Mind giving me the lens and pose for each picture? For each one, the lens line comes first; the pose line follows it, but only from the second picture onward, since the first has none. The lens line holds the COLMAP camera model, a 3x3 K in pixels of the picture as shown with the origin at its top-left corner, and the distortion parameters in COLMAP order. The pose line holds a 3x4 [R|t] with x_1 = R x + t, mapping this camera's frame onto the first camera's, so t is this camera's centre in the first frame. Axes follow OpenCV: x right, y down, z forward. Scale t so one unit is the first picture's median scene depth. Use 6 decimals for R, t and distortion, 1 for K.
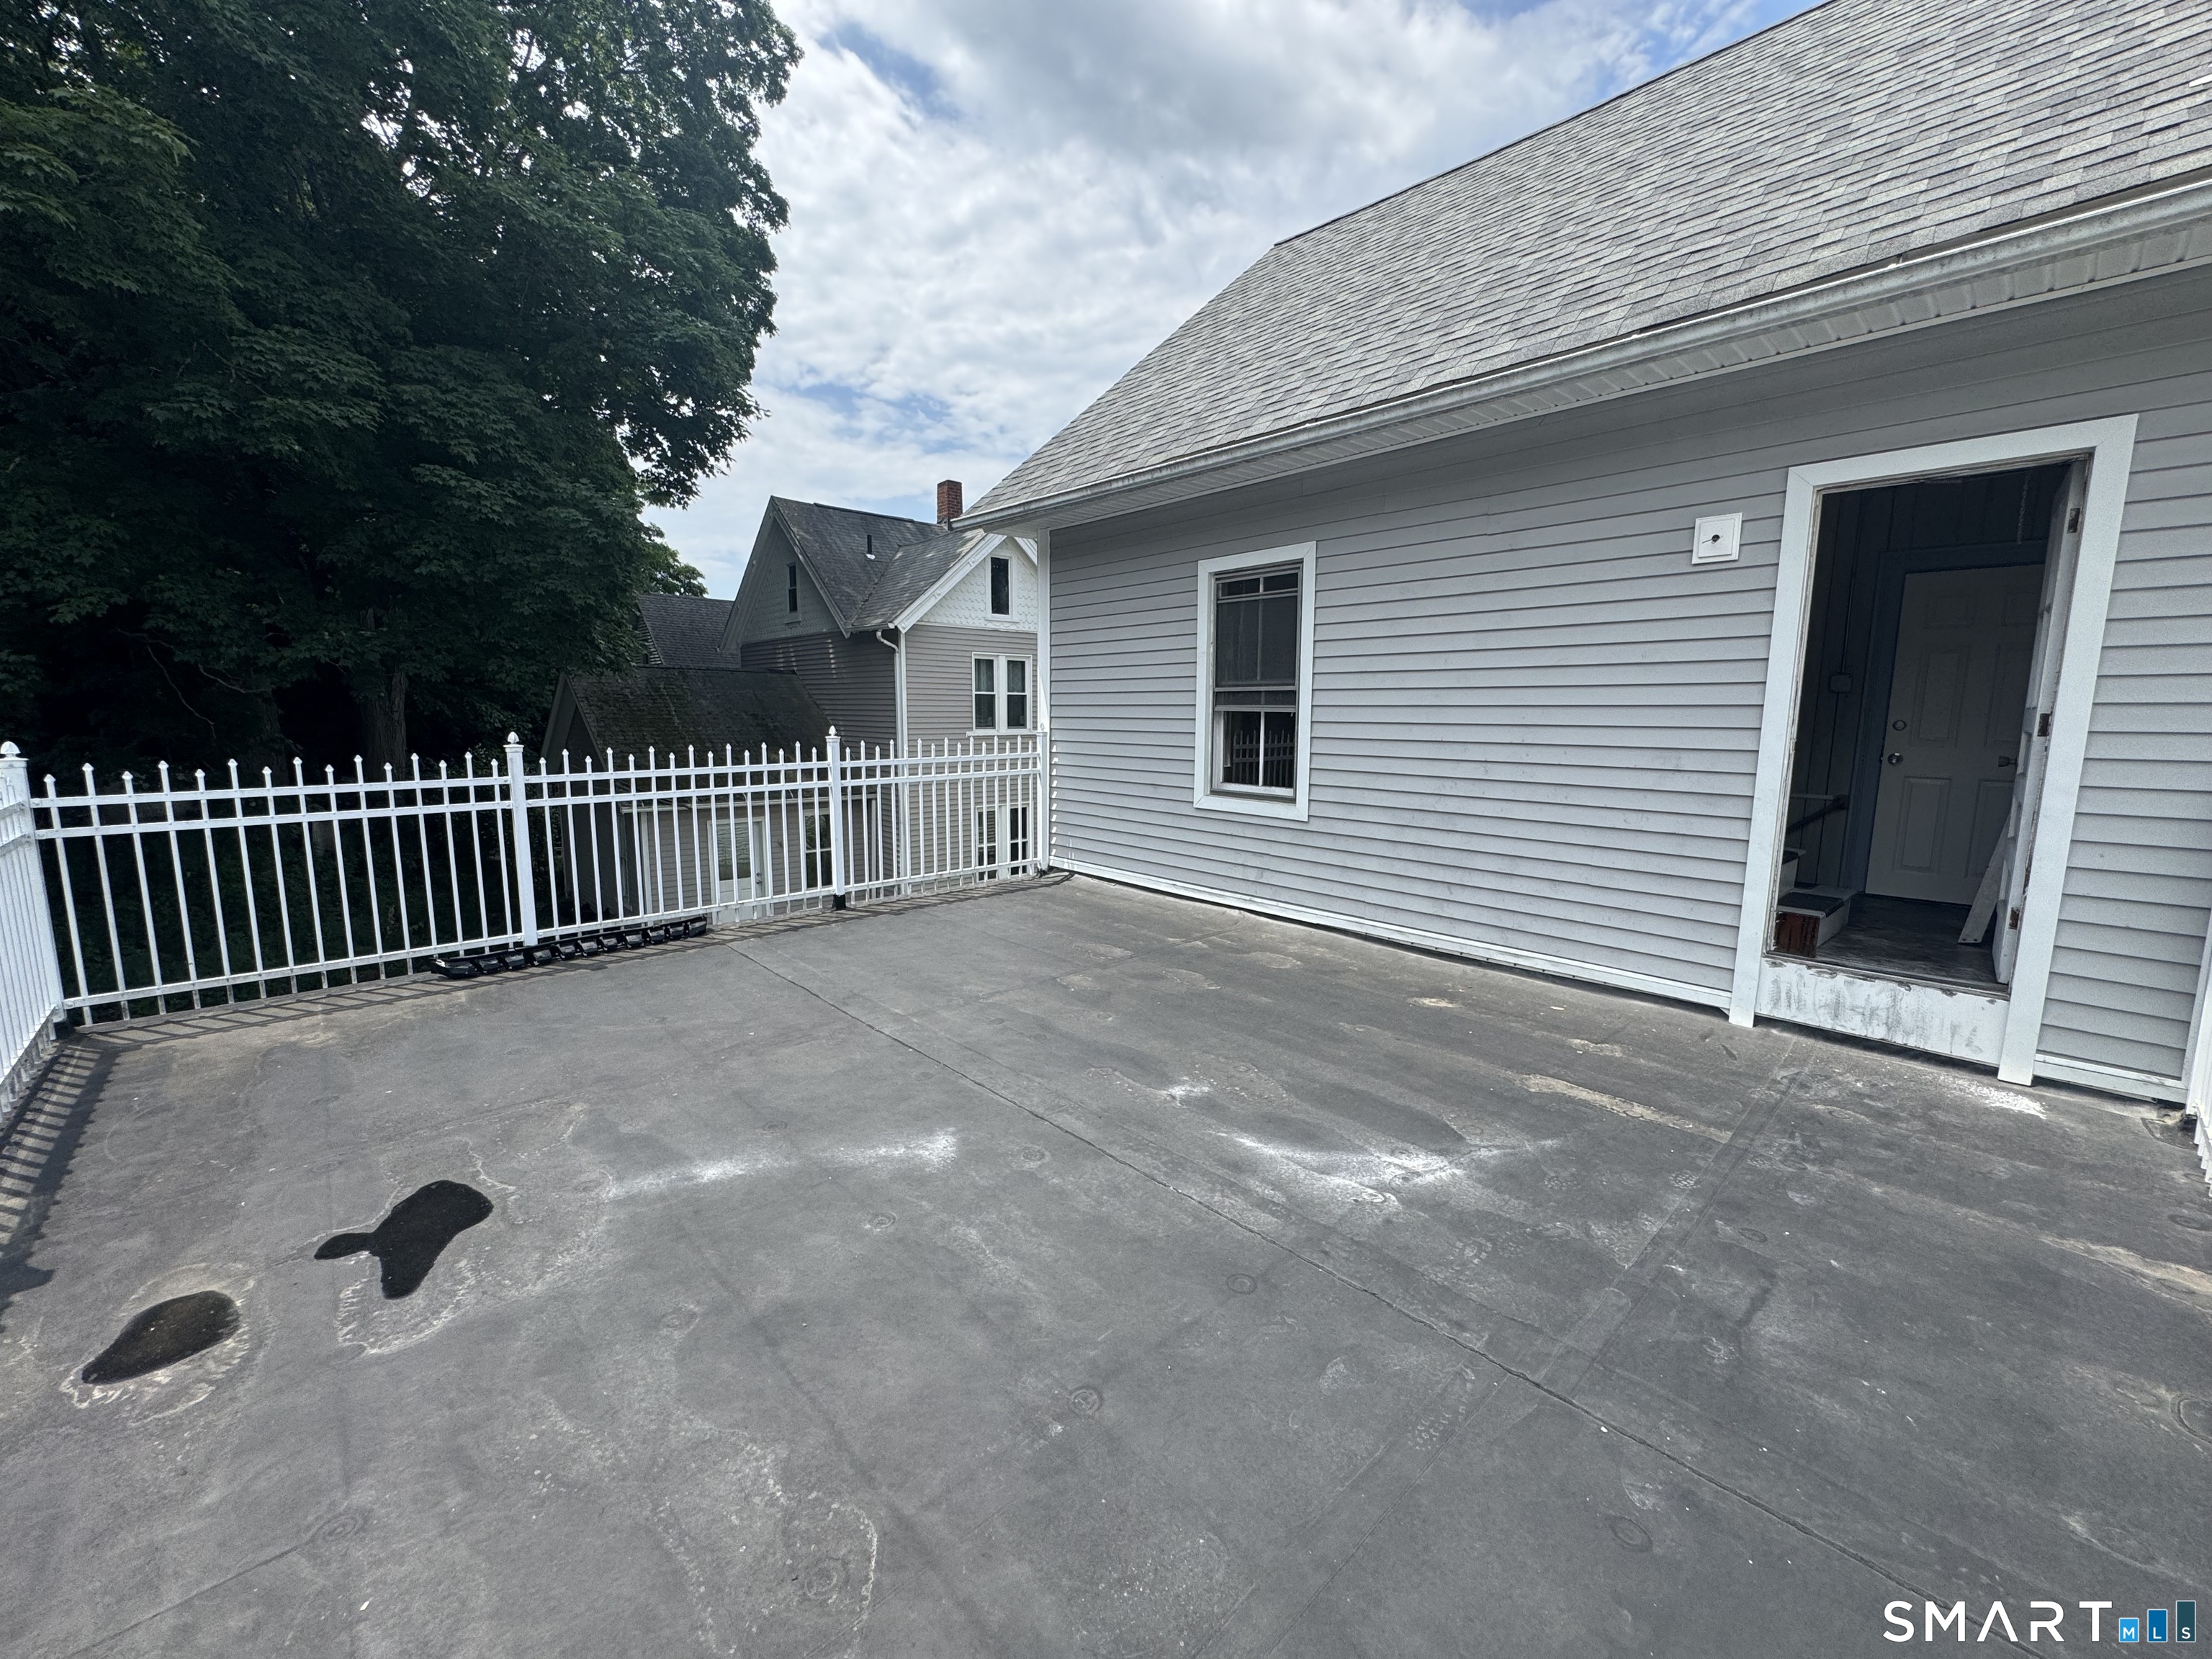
lens RADIAL K [[886.2, 0, 1105.1], [0, 886.2, 830.0], [0, 0, 1]] dist [-0.001311, -0.000299]
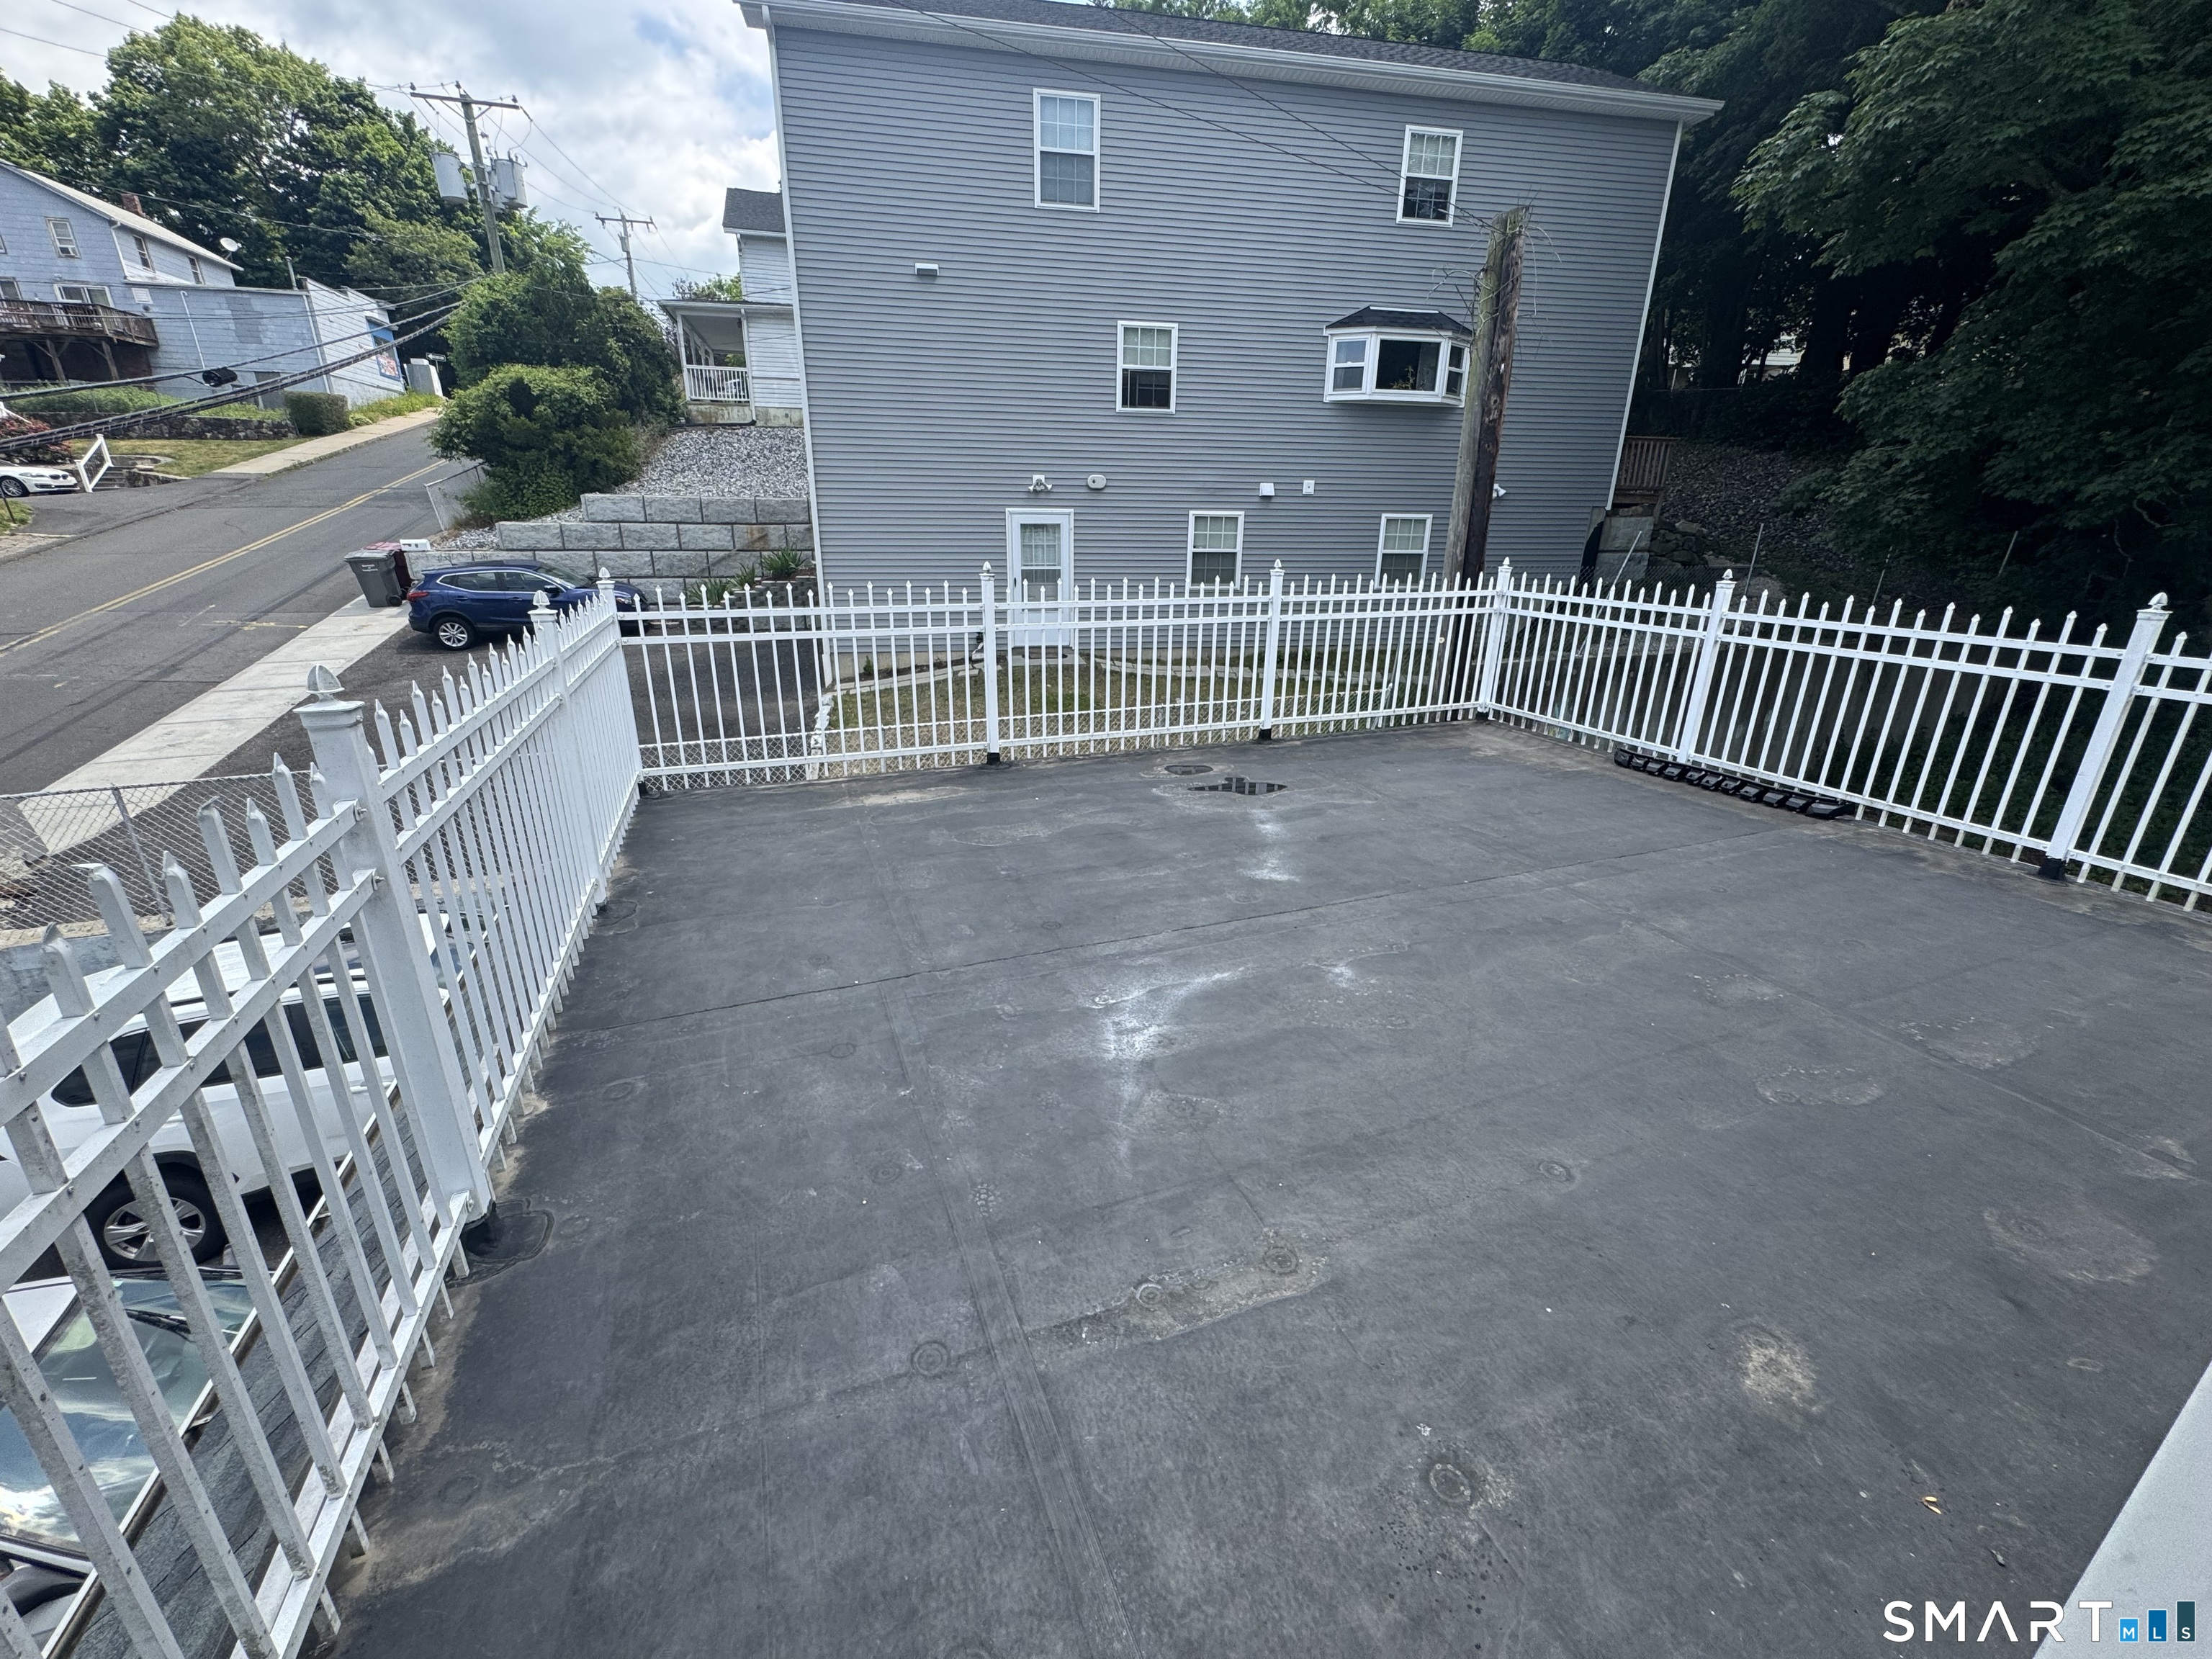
lens RADIAL K [[895.7, 0, 1099.4], [0, 895.7, 832.4], [0, 0, 1]] dist [-0.001832, -0.000253]
pose [[-0.368054, 0.298181, -0.880696, 1.048465], [-0.147299, 0.916524, 0.371869, -0.168018], [0.918063, 0.266593, -0.293408, 1.079970]]
